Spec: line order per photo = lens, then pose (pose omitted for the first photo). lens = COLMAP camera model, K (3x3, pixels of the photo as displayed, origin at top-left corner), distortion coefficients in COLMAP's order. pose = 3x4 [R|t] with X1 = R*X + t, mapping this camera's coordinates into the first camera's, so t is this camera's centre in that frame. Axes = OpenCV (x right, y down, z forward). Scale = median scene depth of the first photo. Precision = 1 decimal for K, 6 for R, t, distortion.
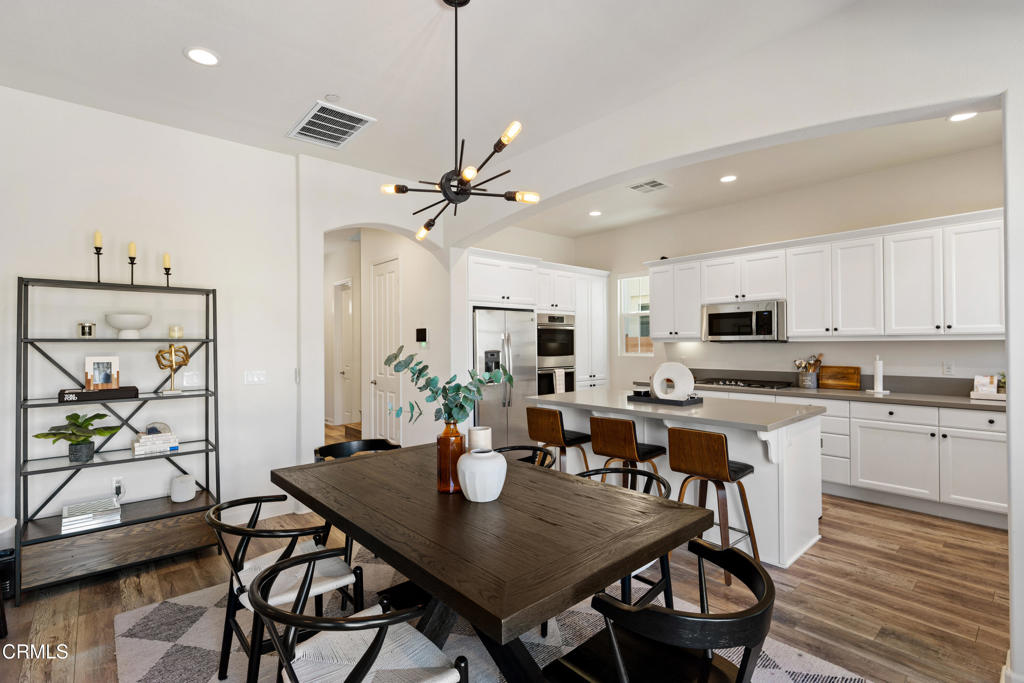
lens RADIAL K [[474.6, 0, 512.0], [0, 474.6, 341.5], [0, 0, 1]] dist [-0.001638, -0.000211]
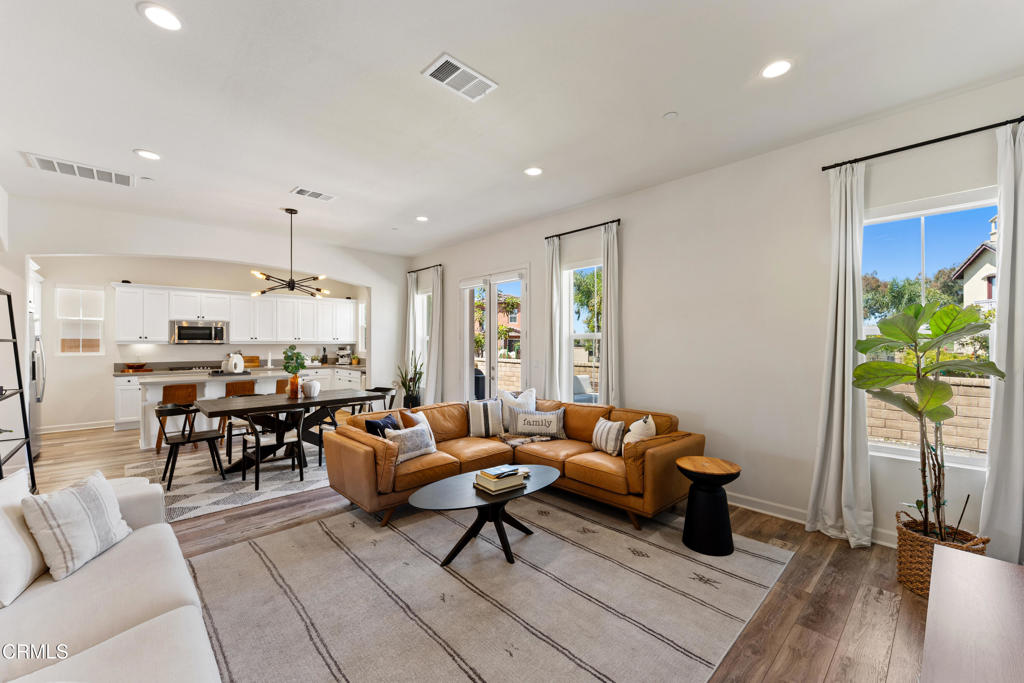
lens RADIAL K [[406.3, 0, 512.0], [0, 406.3, 341.5], [0, 0, 1]] dist [-0.001421, -0.000063]
pose [[-0.036705, 0.010701, 0.999269, -1.092602], [-0.002554, 0.999938, -0.010802, 0.004842], [-0.999323, -0.002949, -0.036676, -0.064632]]
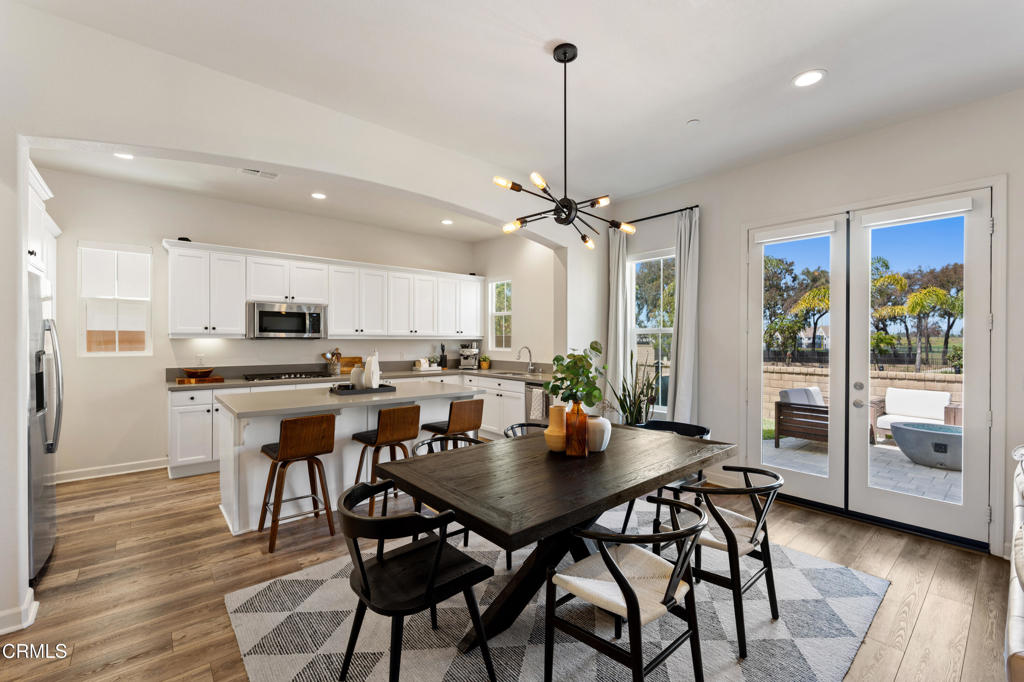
lens RADIAL K [[427.7, 0, 512.0], [0, 427.7, 341.0], [0, 0, 1]] dist [-0.001625, -0.000097]
pose [[0.009380, 0.003862, 0.999949, -0.552882], [-0.006264, 0.999973, -0.003803, 0.006998], [-0.999936, -0.006228, 0.009404, 0.509681]]
